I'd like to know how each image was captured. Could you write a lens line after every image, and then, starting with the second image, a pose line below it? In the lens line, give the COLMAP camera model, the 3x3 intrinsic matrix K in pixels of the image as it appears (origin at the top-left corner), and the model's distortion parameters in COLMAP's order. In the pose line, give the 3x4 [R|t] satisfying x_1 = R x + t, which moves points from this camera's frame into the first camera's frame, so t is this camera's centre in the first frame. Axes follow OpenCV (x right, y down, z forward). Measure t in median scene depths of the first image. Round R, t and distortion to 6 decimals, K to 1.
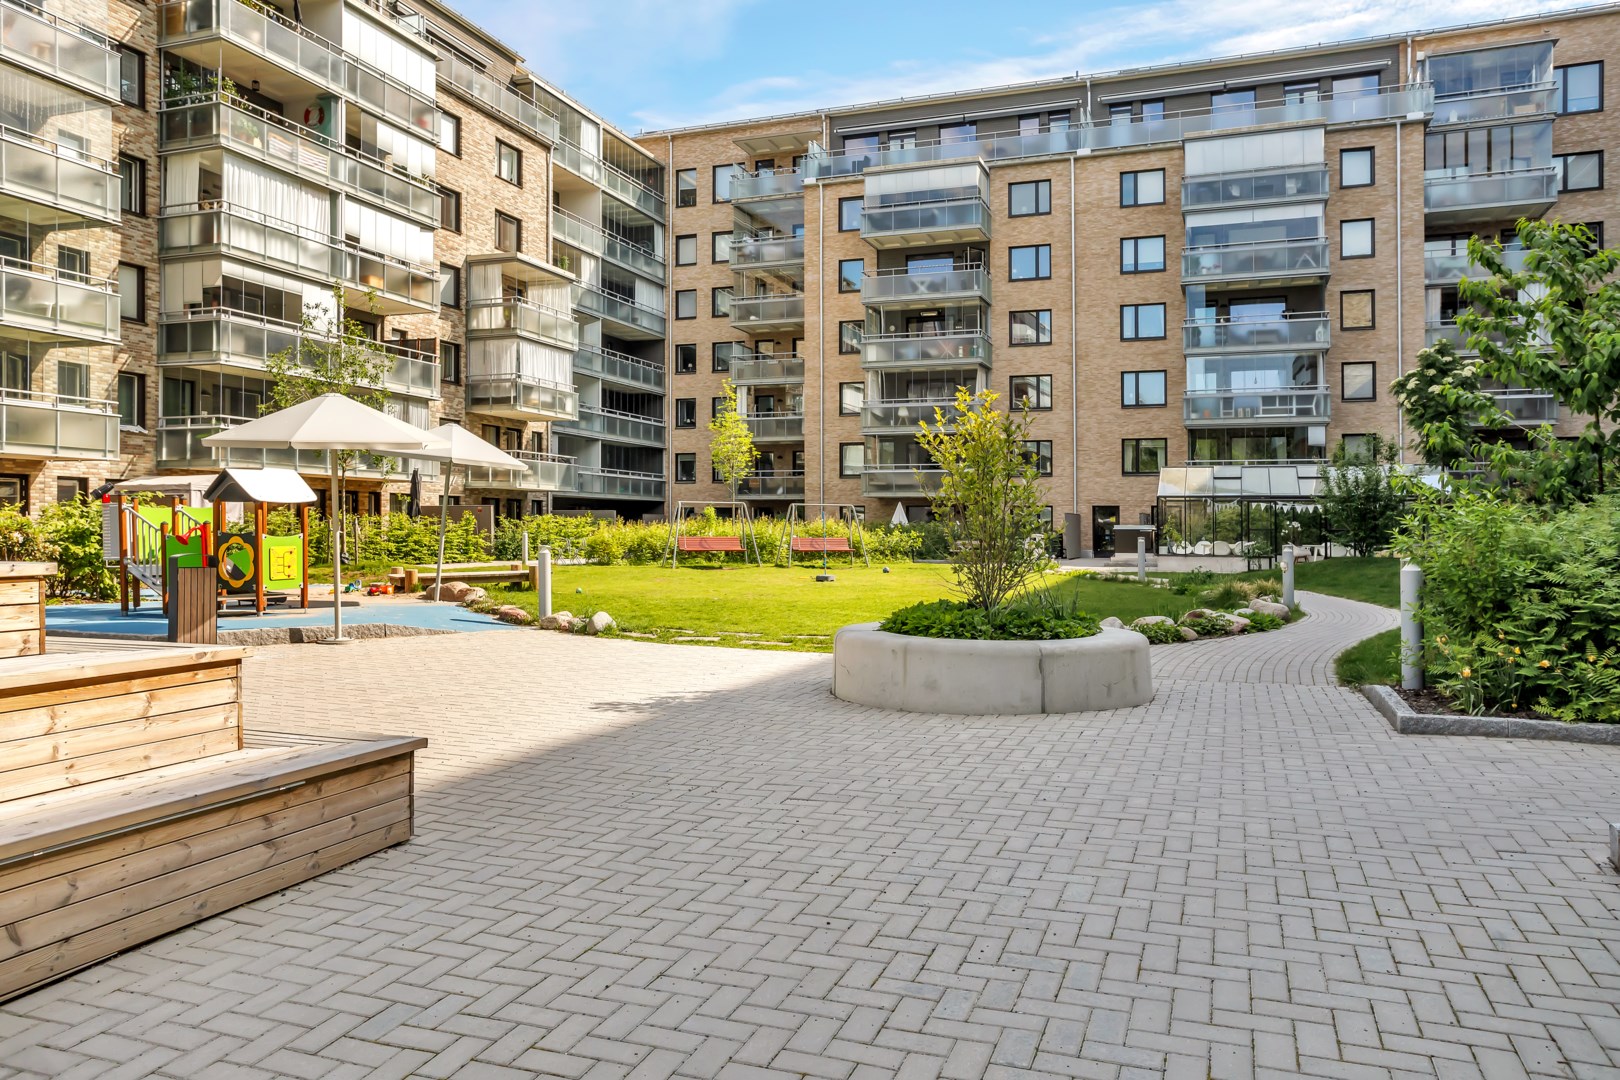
lens RADIAL K [[1127.9, 0, 810.0], [0, 1127.9, 540.0], [0, 0, 1]] dist [0.002828, 0.000298]
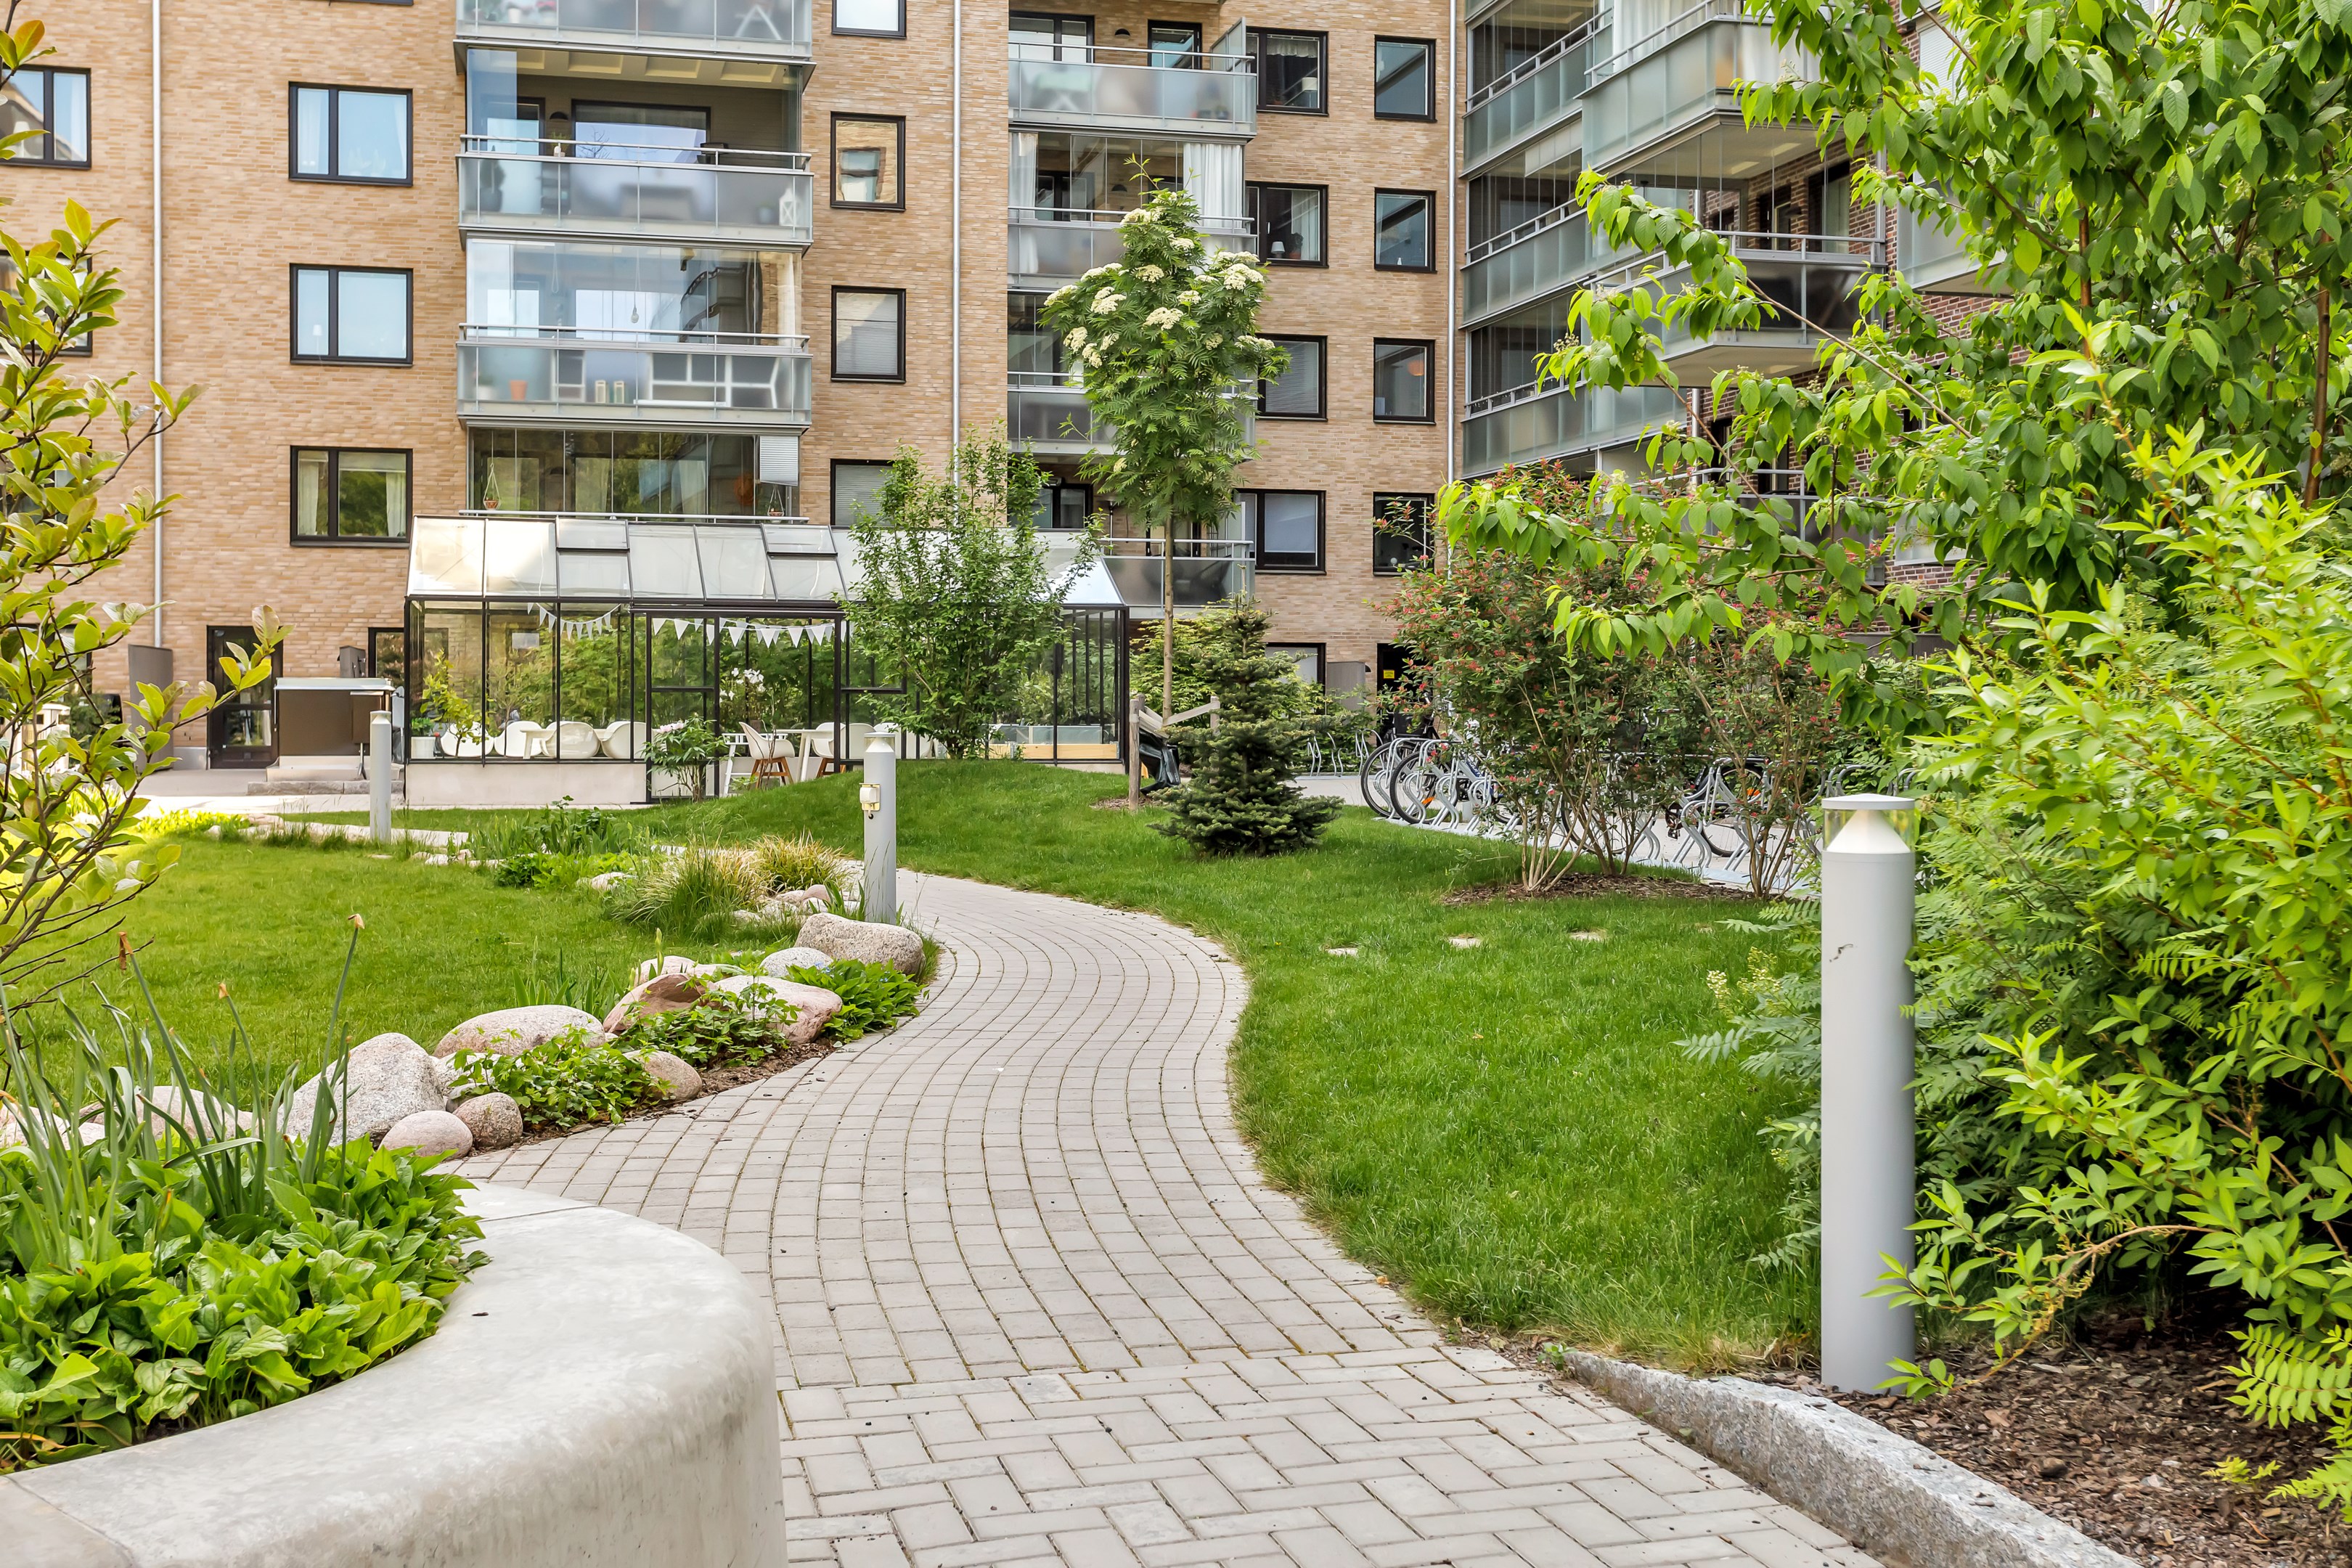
lens RADIAL K [[2732.0, 0, 1173.4], [0, 2732.0, 621.1], [0, 0, 1]] dist [0.001501, 0.051560]
pose [[0.830571, 0.013361, 0.556753, 0.024787], [0.006440, 0.999415, -0.033590, -0.000229], [-0.556876, 0.031484, 0.829999, 0.130418]]
